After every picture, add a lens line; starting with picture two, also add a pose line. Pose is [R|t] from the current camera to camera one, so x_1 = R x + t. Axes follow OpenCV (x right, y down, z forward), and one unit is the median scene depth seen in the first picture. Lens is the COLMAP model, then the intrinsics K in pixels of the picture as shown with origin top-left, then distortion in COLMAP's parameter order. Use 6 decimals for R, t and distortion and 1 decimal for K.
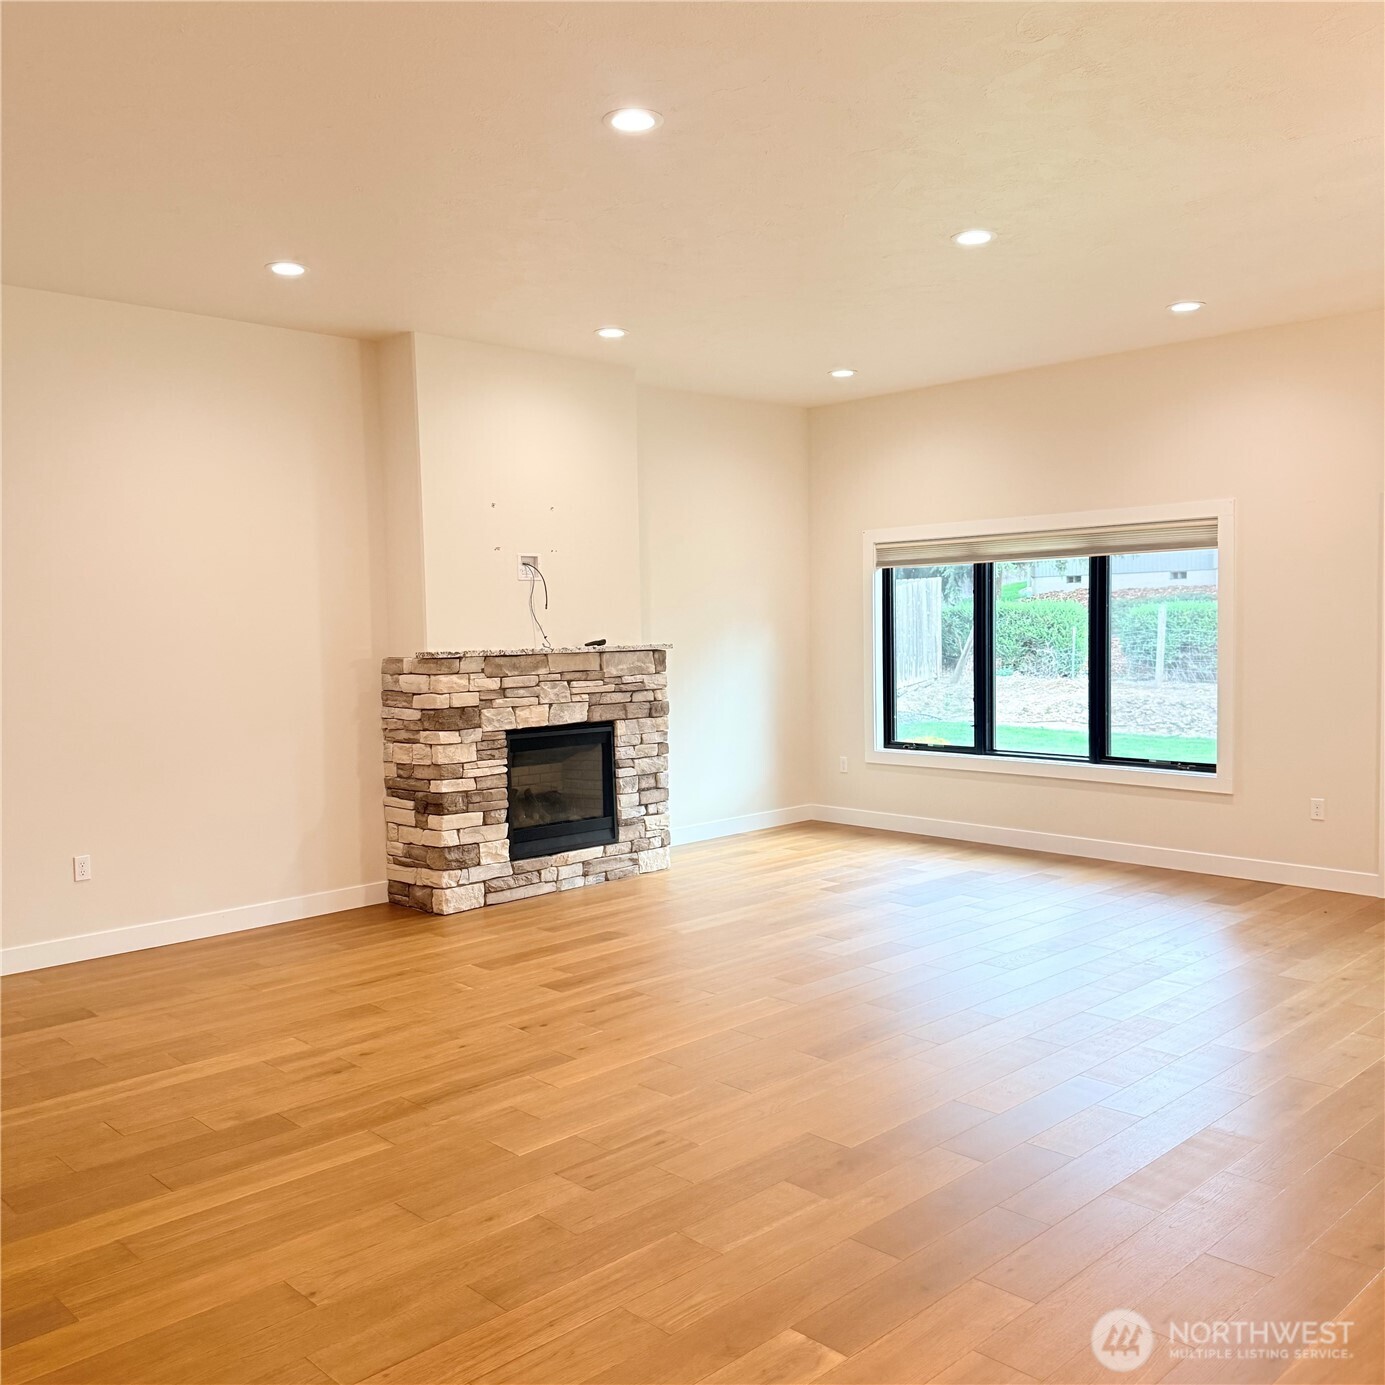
lens RADIAL K [[1278.4, 0, 681.7], [0, 1278.4, 699.1], [0, 0, 1]] dist [0.164175, -0.327969]
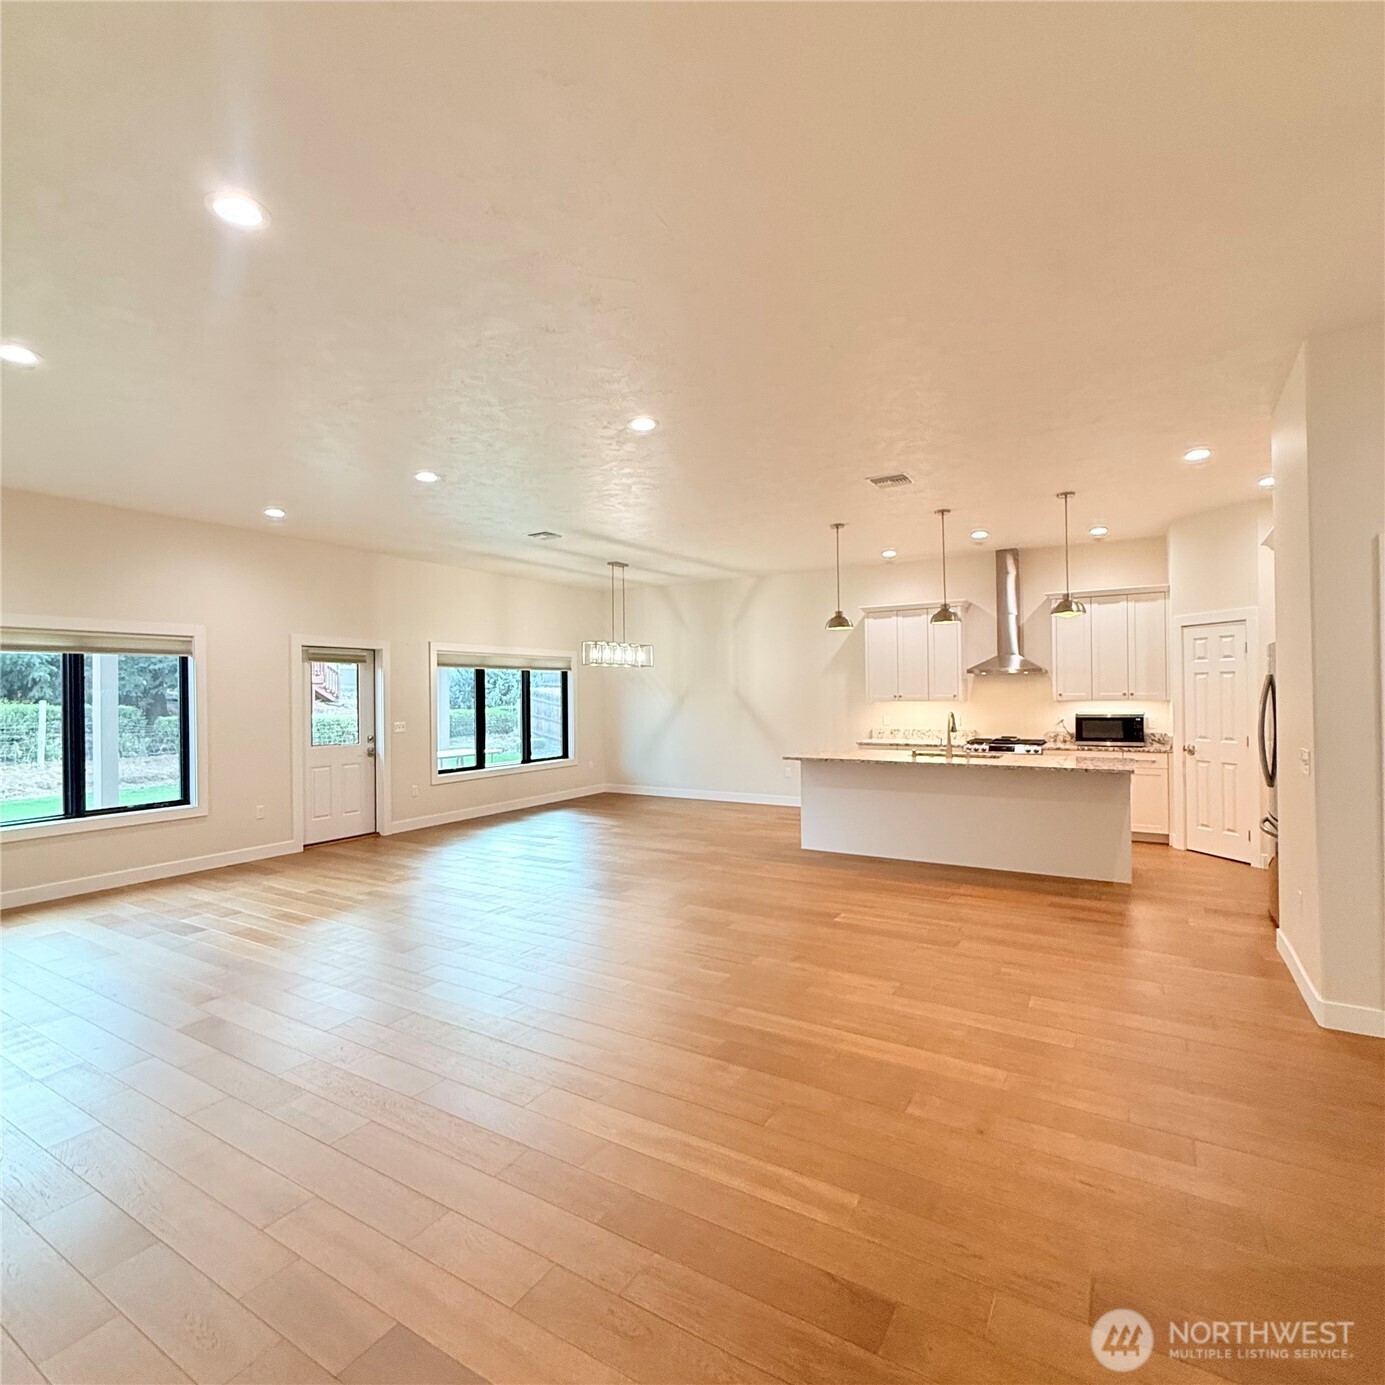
lens RADIAL K [[737.4, 0, 690.5], [0, 737.4, 691.4], [0, 0, 1]] dist [0.002133, -0.000861]
pose [[-0.259668, 0.025511, 0.965361, -0.608969], [0.076535, 0.997050, -0.005762, -0.026778], [-0.962660, 0.072387, -0.260854, 0.698192]]
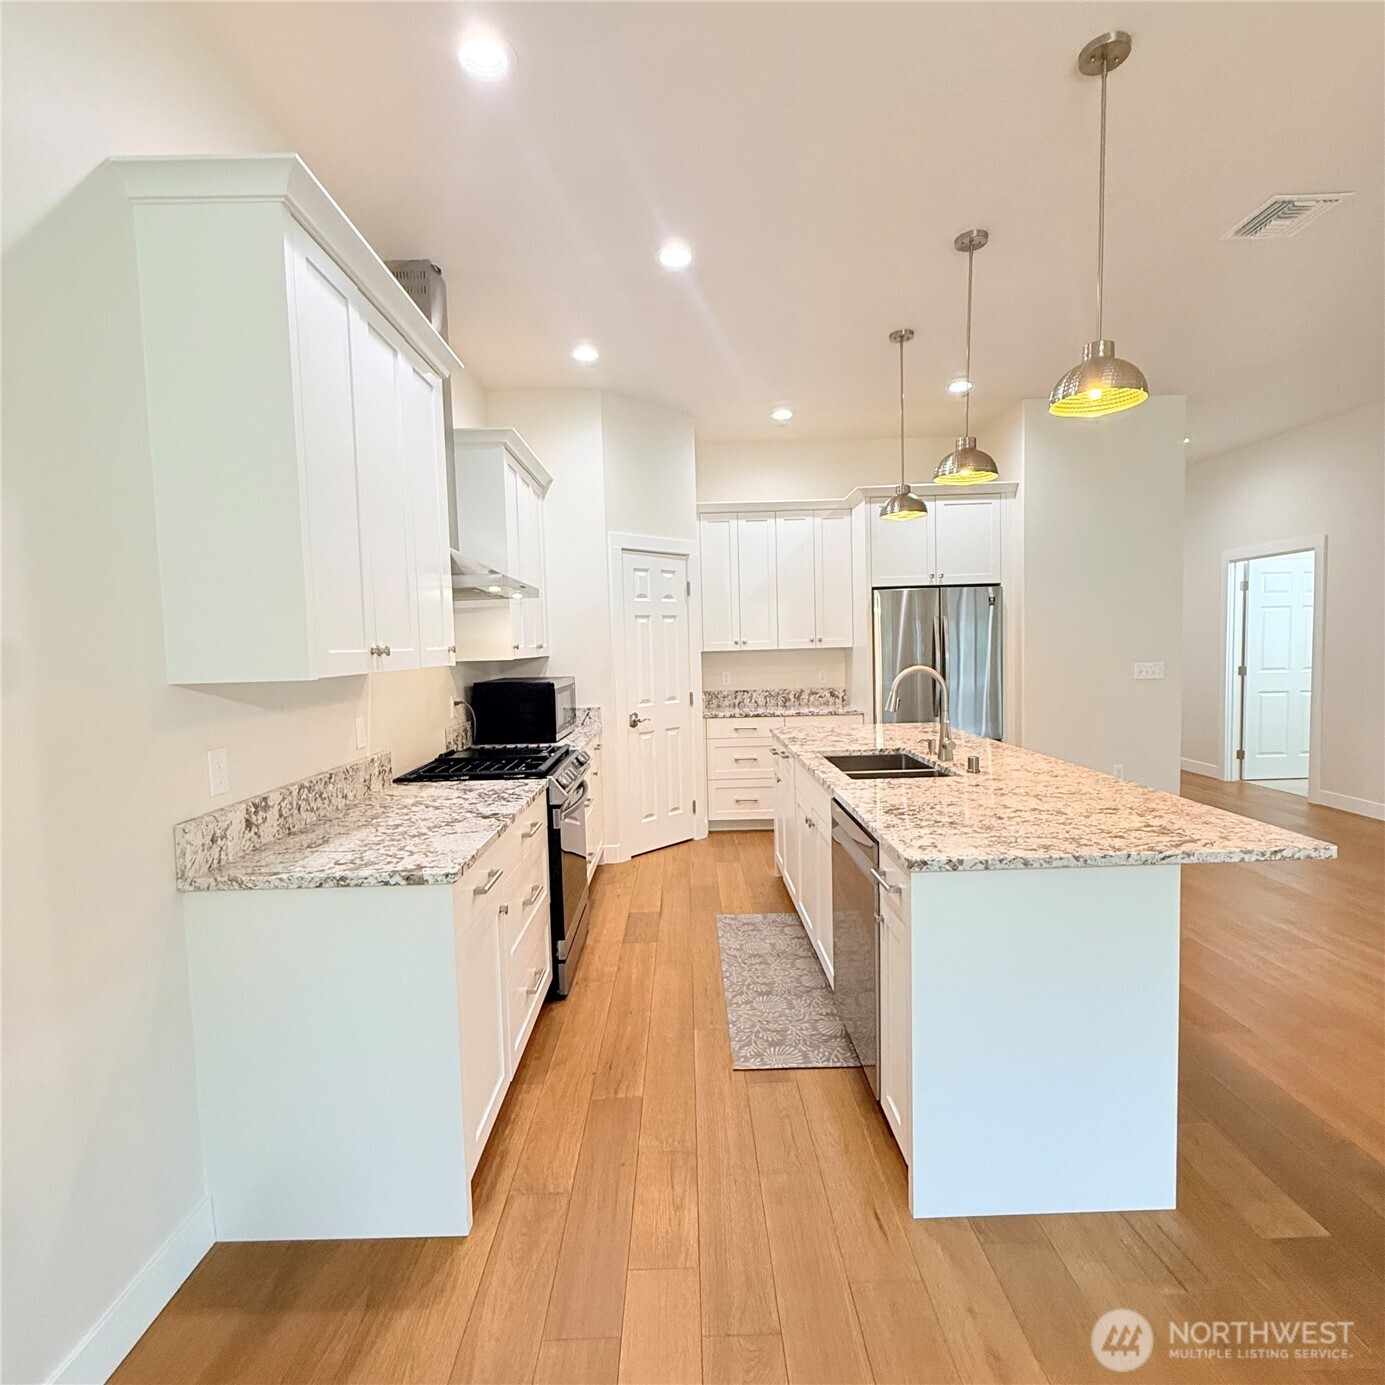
lens RADIAL K [[737.4, 0, 690.5], [0, 737.4, 691.4], [0, 0, 1]] dist [0.002133, -0.000861]
pose [[-0.680585, 0.085833, -0.727624, 0.626512], [-0.003864, 0.992680, 0.120713, -0.019306], [0.732659, 0.084967, -0.675271, 0.338184]]
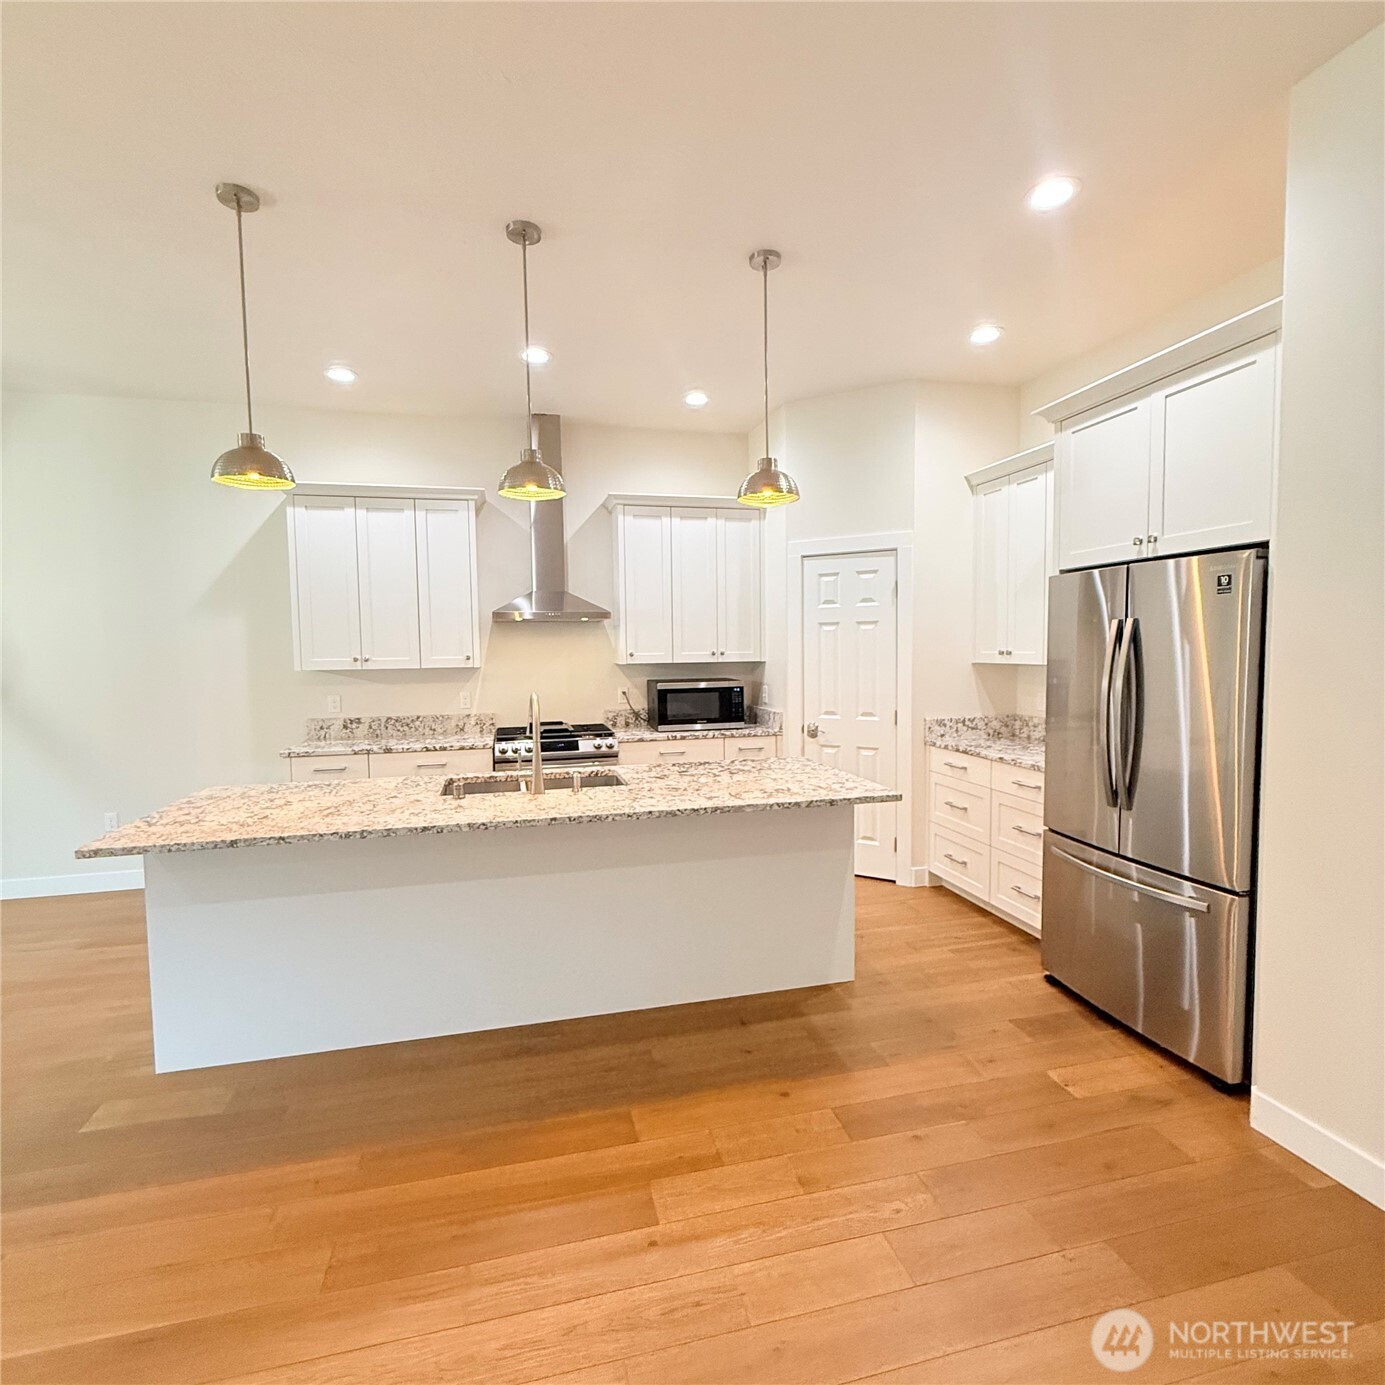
lens RADIAL K [[737.4, 0, 690.5], [0, 737.4, 691.4], [0, 0, 1]] dist [0.002133, -0.000861]
pose [[-0.868723, 0.000696, 0.495297, -0.089824], [0.061046, 0.992525, 0.105678, -0.022597], [-0.491521, 0.122041, -0.862272, 0.470398]]
